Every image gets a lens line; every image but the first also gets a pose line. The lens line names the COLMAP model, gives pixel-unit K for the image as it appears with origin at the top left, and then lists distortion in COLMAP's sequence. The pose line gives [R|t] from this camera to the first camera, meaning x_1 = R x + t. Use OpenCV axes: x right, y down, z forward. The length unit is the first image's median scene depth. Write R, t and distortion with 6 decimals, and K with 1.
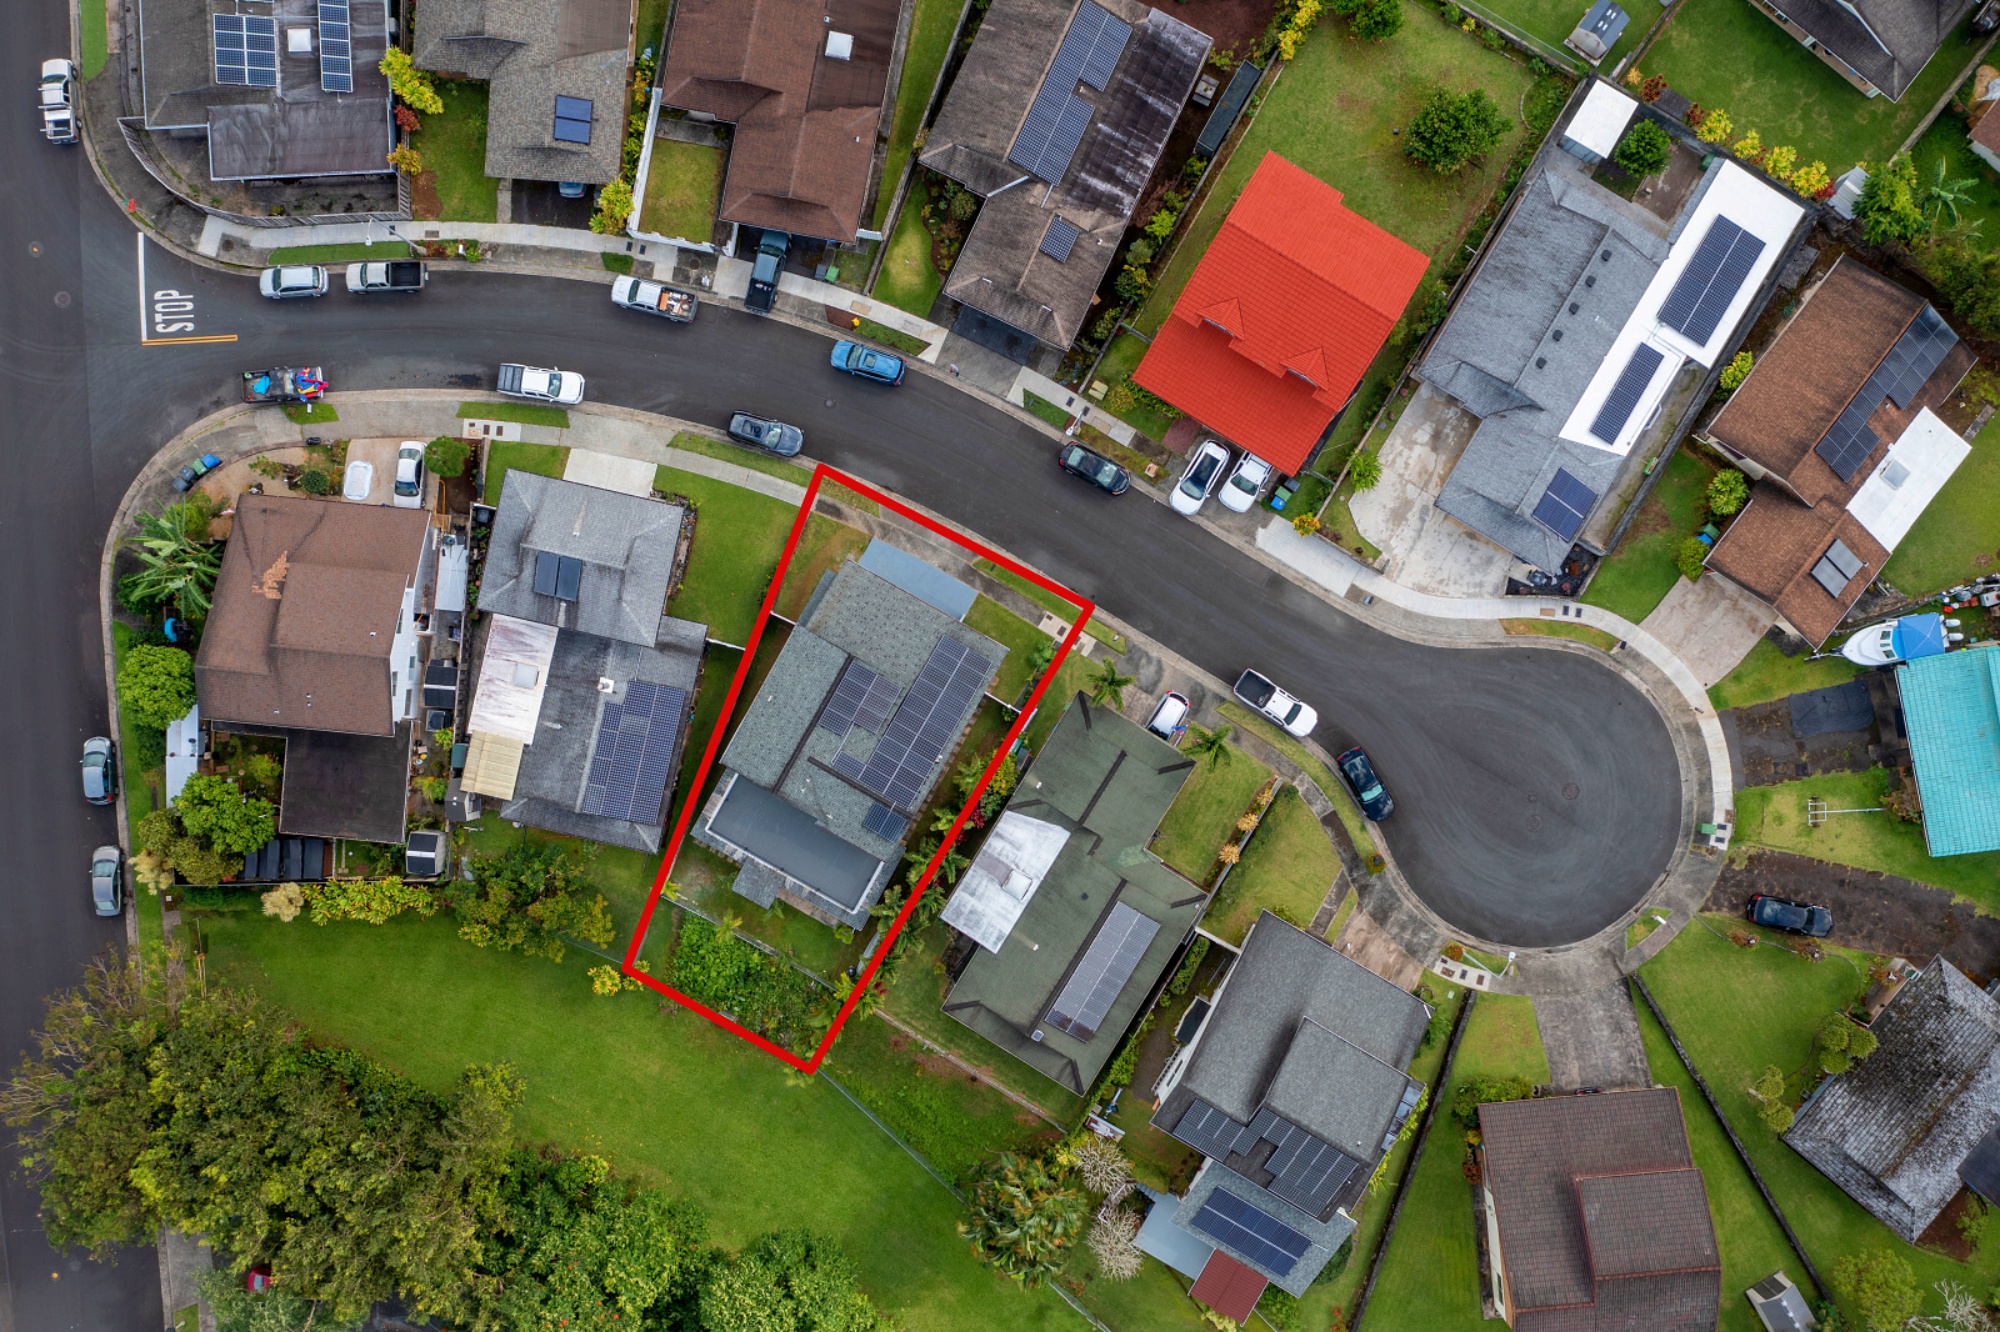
lens RADIAL K [[1709.7, 0, 1002.4], [0, 1709.7, 670.9], [0, 0, 1]] dist [-0.011263, 0.007006]
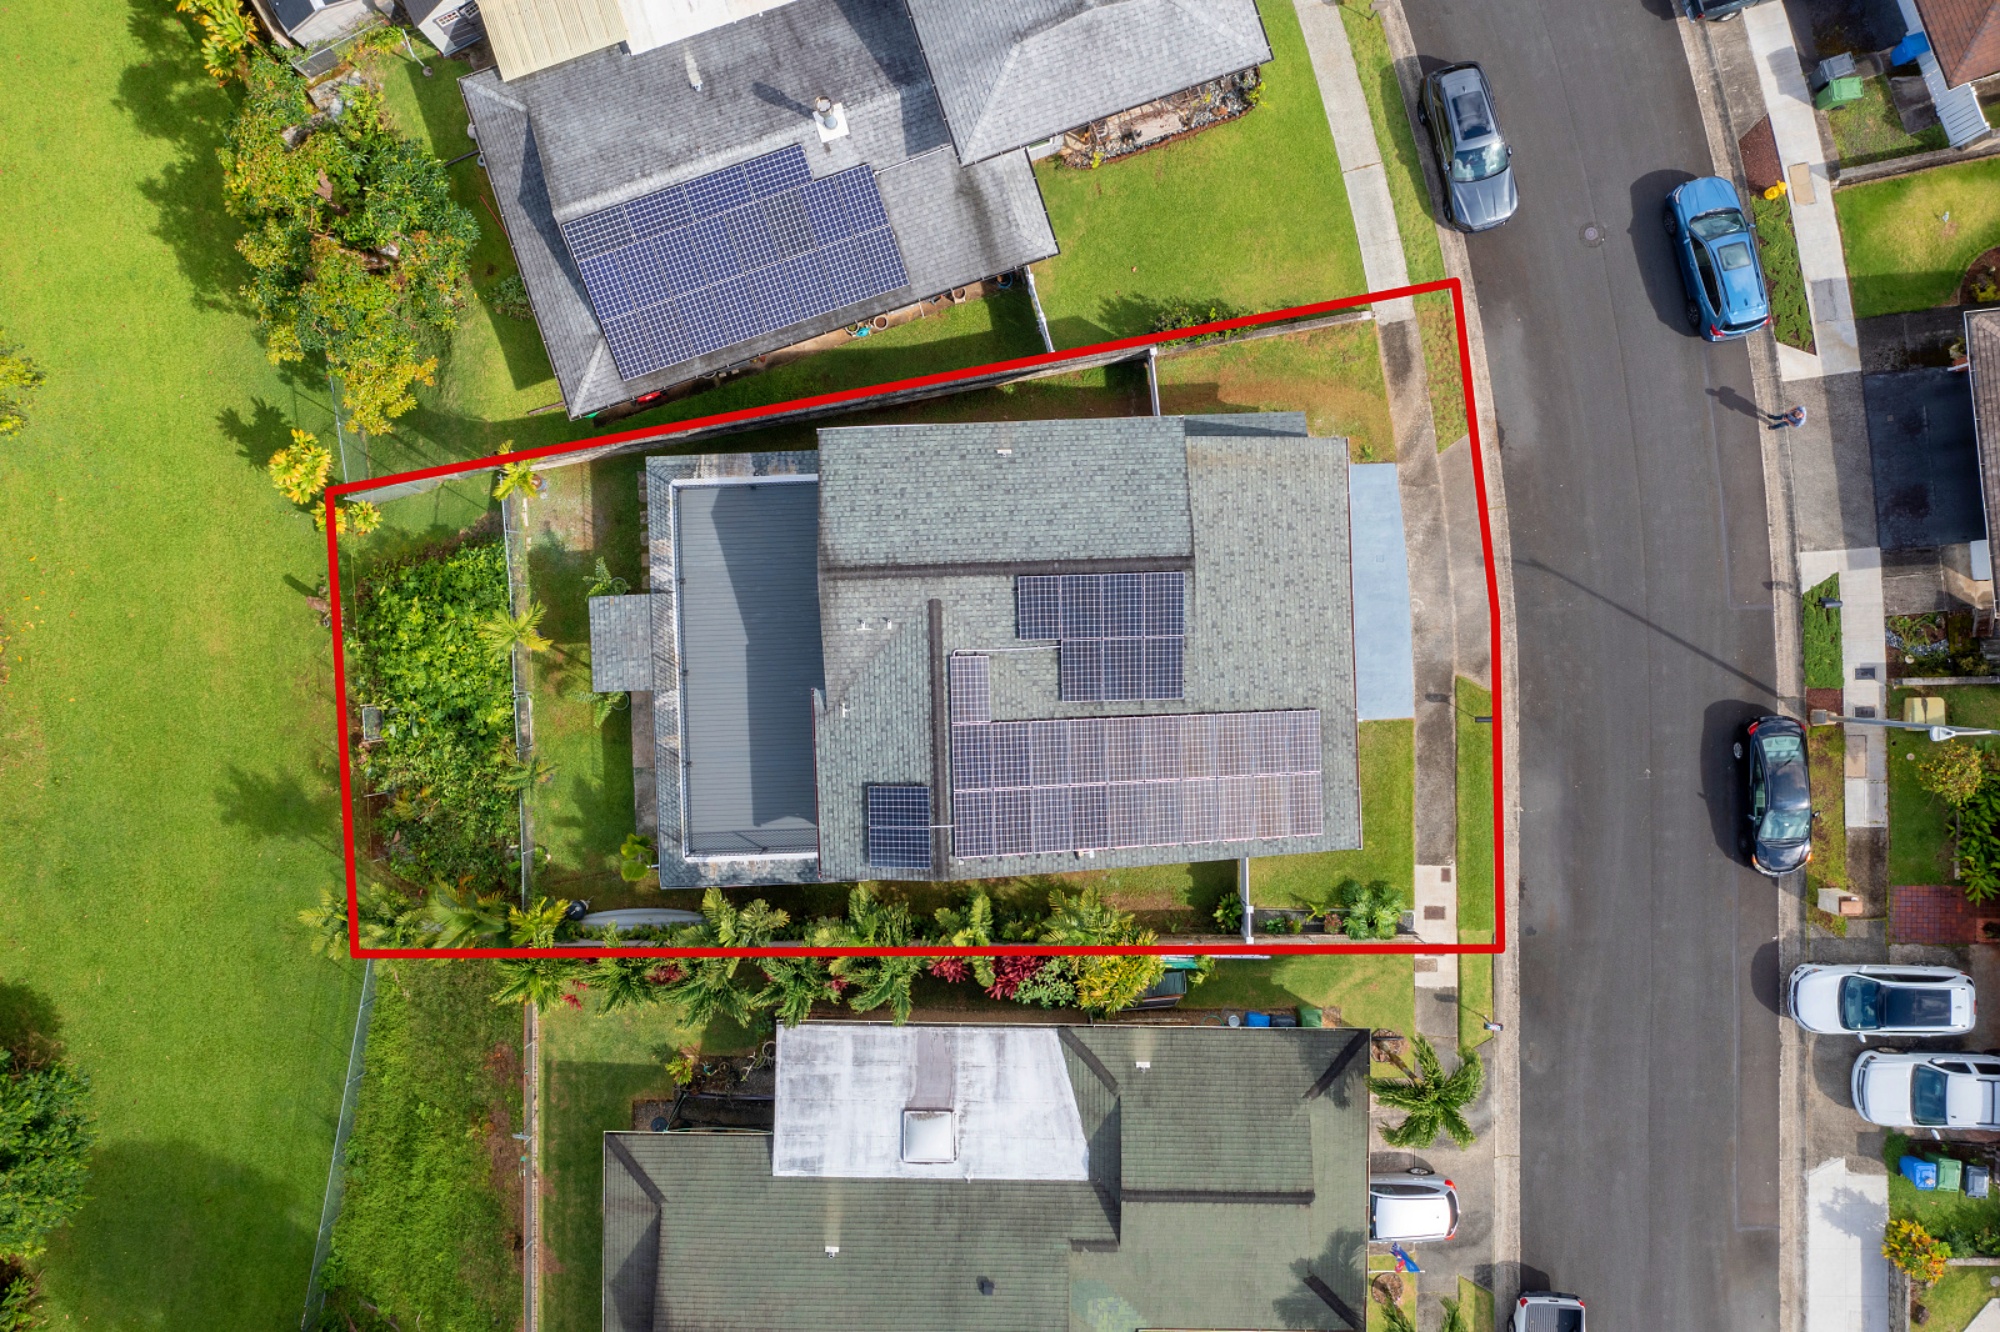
lens RADIAL K [[1709.7, 0, 1002.9], [0, 1709.7, 661.6], [0, 0, 1]] dist [-0.011263, 0.007006]
pose [[0.520126, 0.854042, 0.009023, -0.091186], [-0.854088, 0.520117, 0.003544, 0.040948], [-0.001666, -0.009550, 0.999953, 0.543755]]
